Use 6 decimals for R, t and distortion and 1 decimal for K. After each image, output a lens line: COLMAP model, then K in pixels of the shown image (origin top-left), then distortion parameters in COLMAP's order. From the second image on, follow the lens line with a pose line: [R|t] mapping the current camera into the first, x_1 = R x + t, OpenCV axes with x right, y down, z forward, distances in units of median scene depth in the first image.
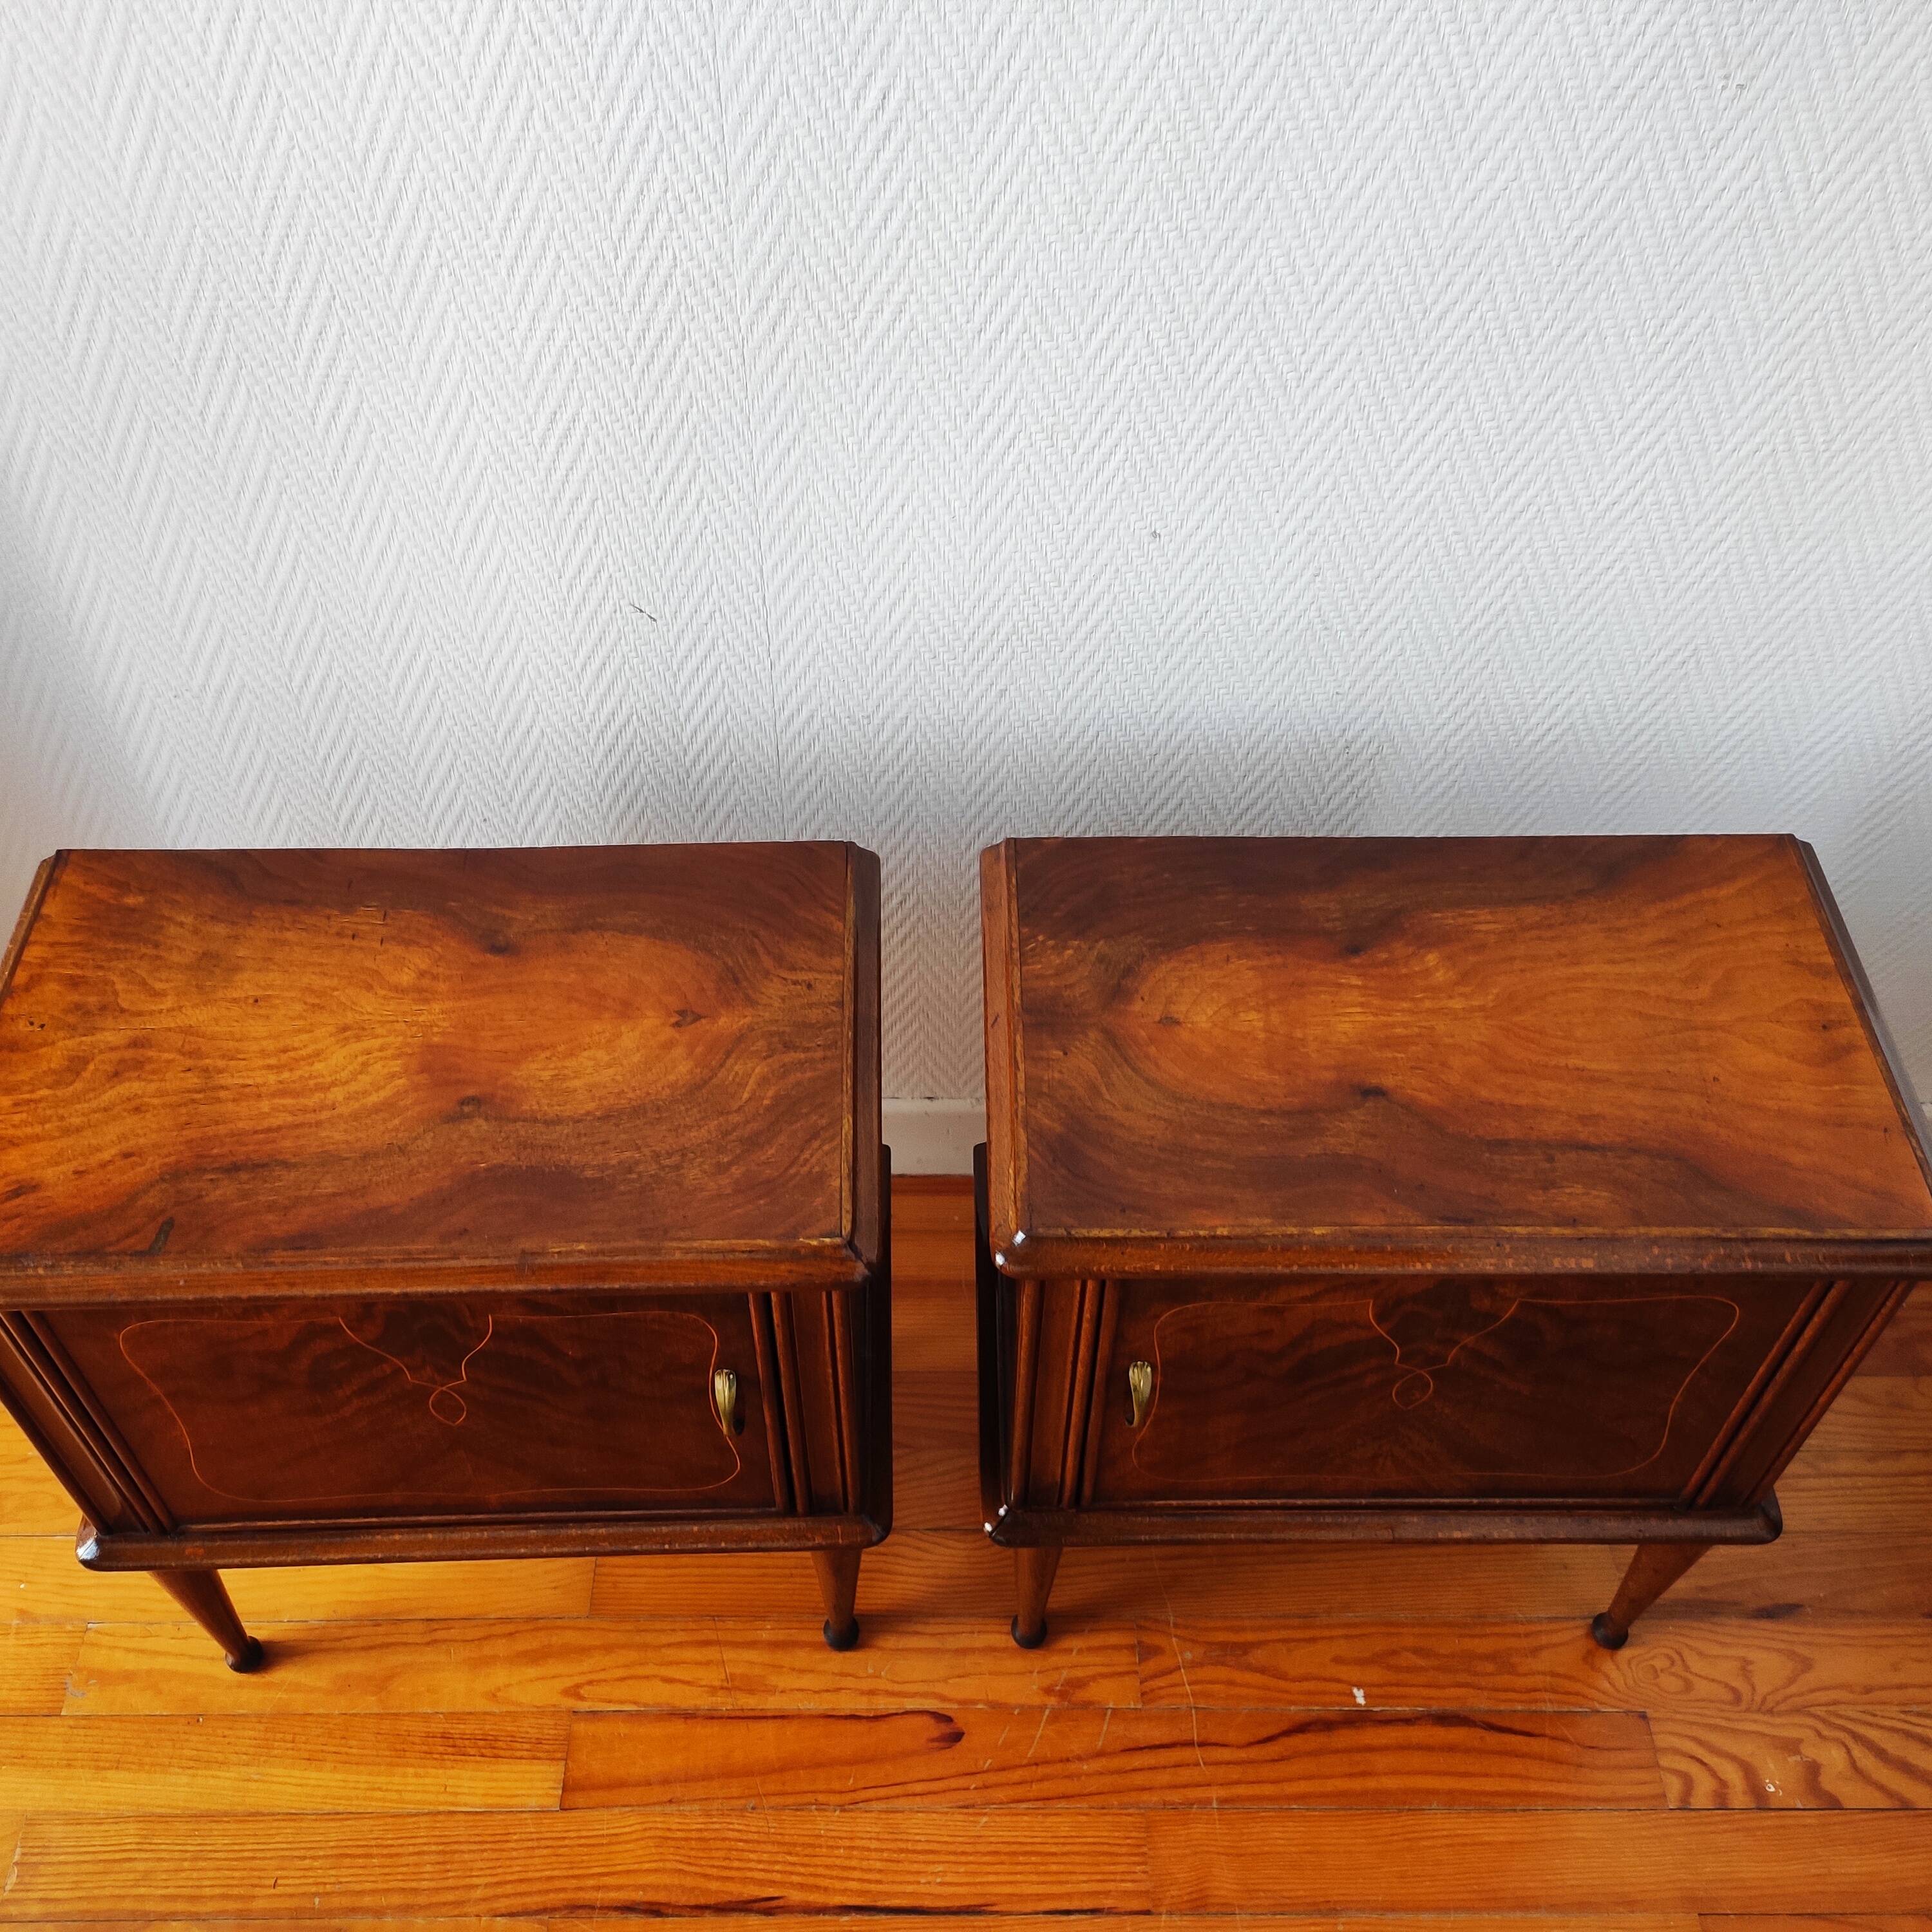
lens RADIAL K [[1926.0, 0, 958.4], [0, 1926.0, 964.8], [0, 0, 1]] dist [0.039733, 0.000000]
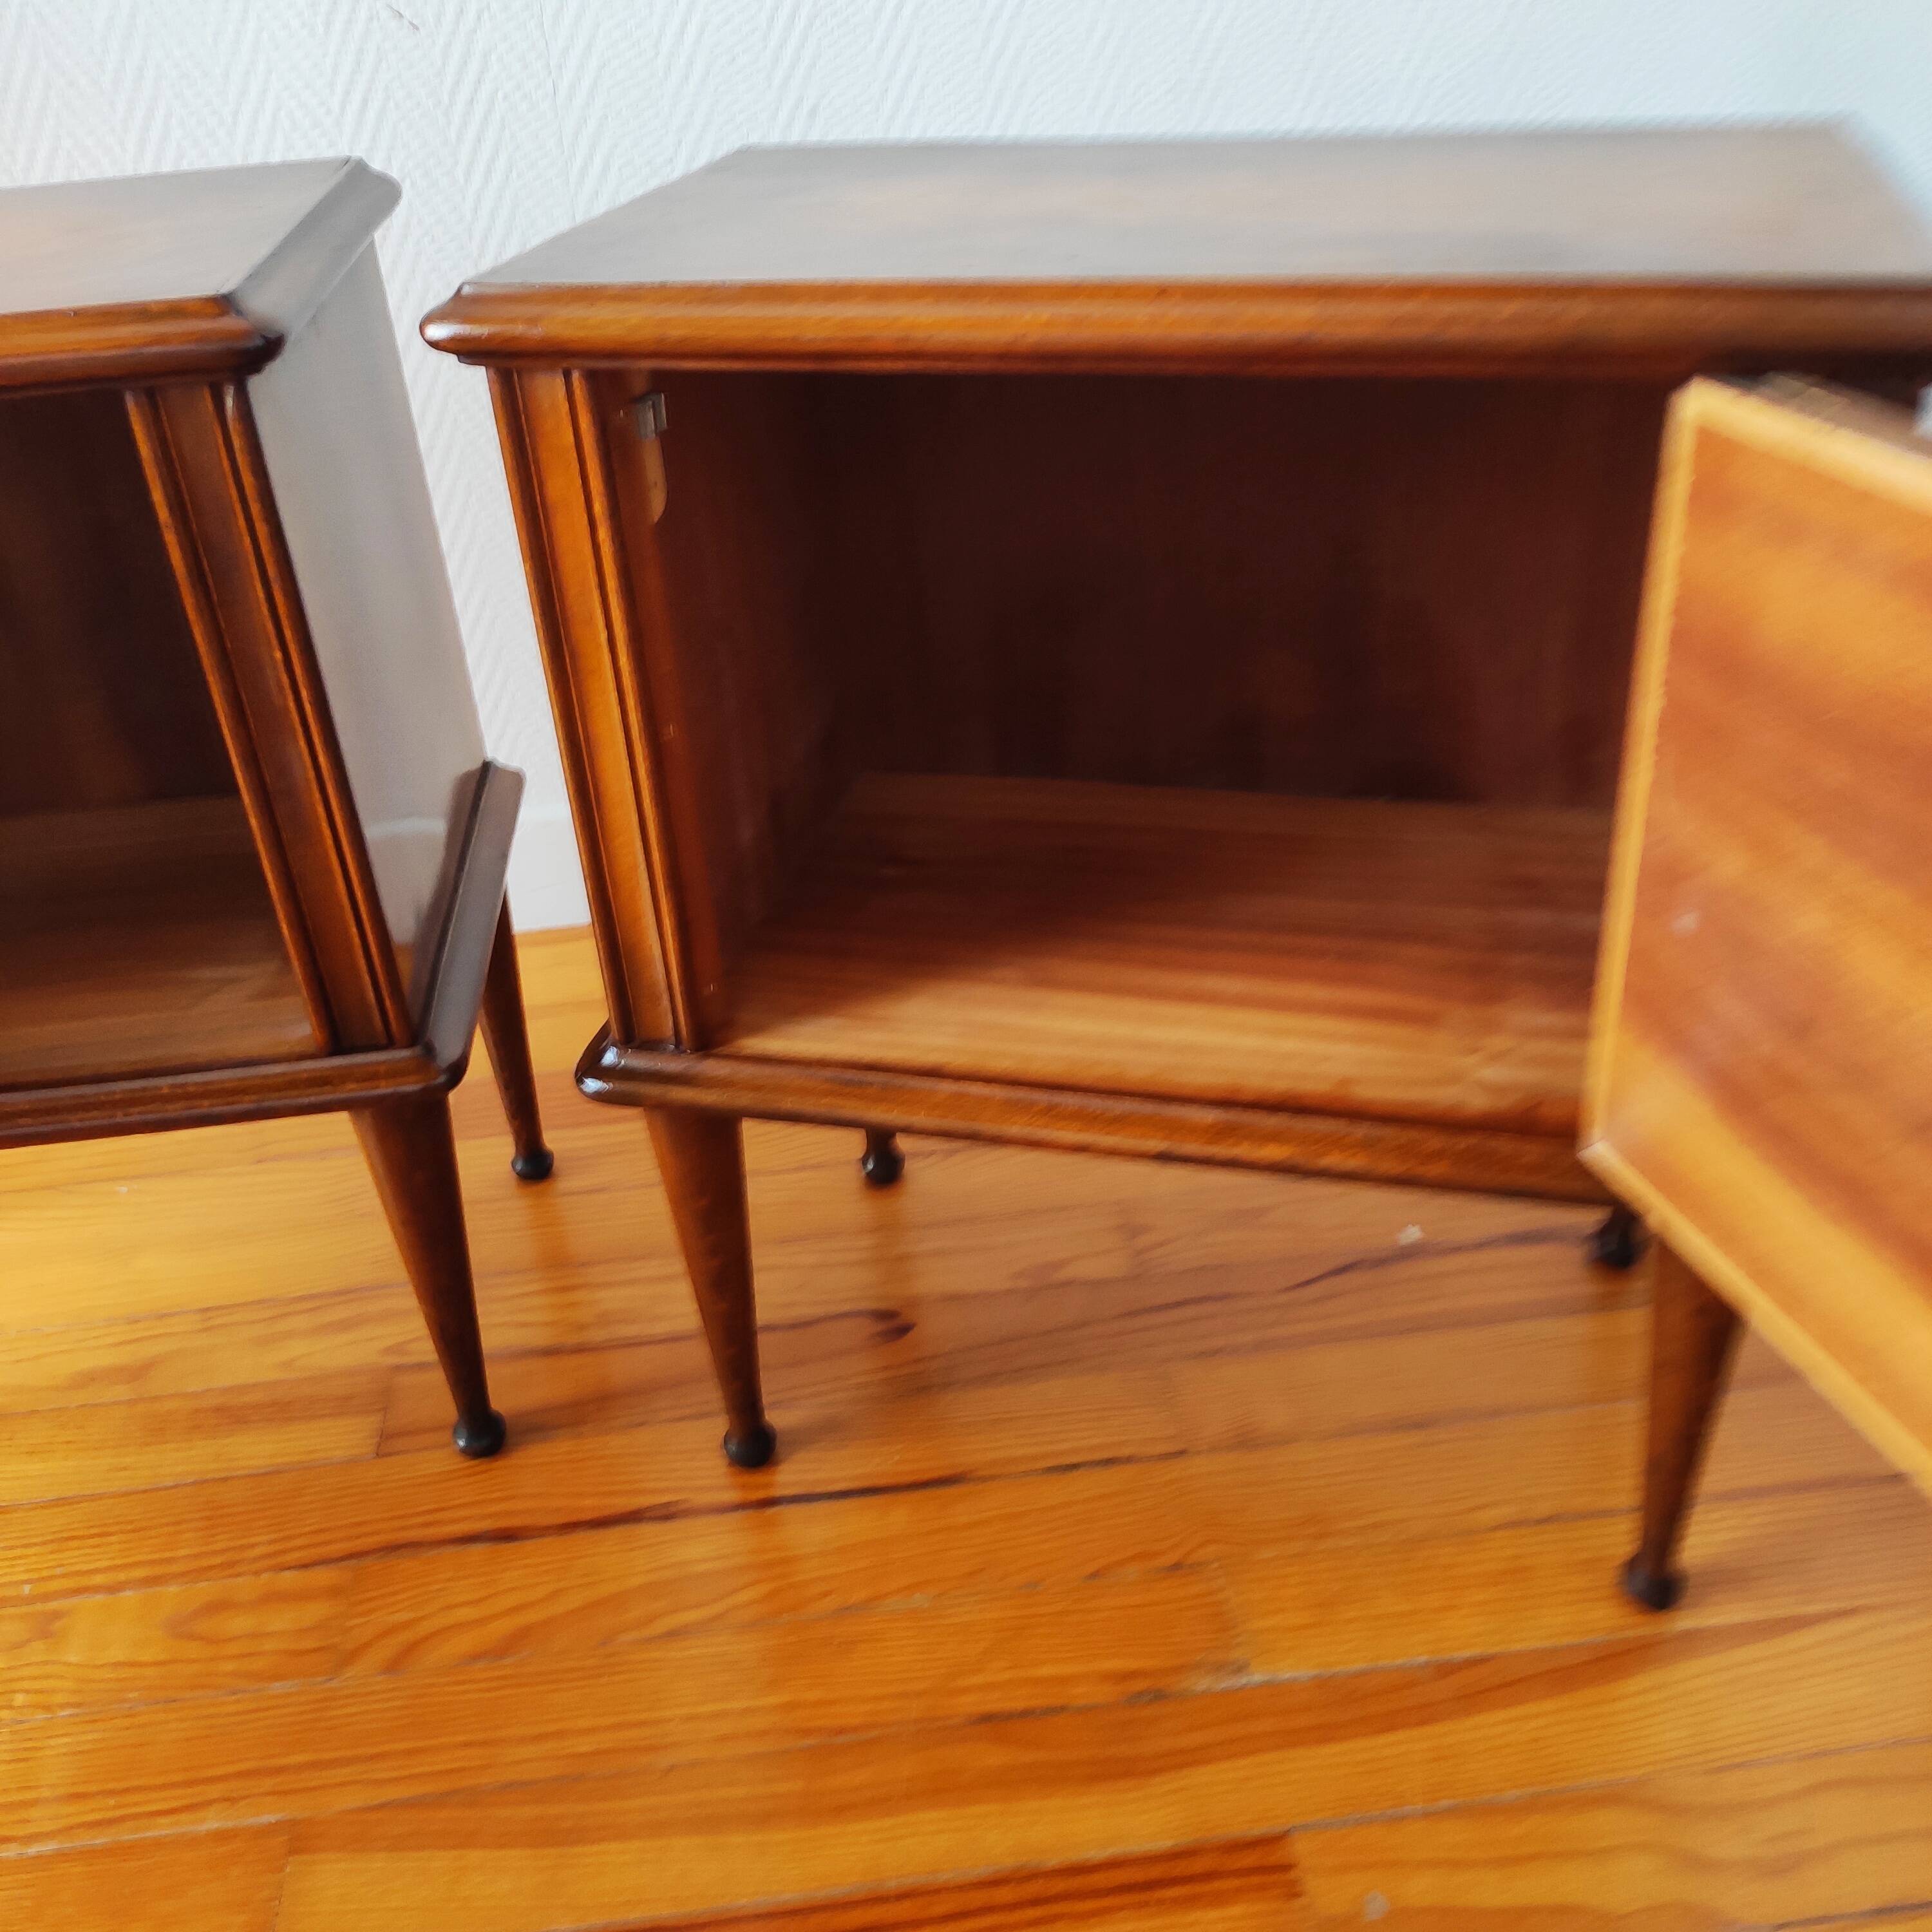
lens RADIAL K [[1926.0, 0, 949.4], [0, 1926.0, 967.4], [0, 0, 1]] dist [0.039733, 0.000000]
pose [[0.992368, -0.114149, 0.046651, -0.002773], [0.122891, 0.946772, -0.297524, 0.519852], [-0.010205, 0.300986, 0.953574, 0.252337]]
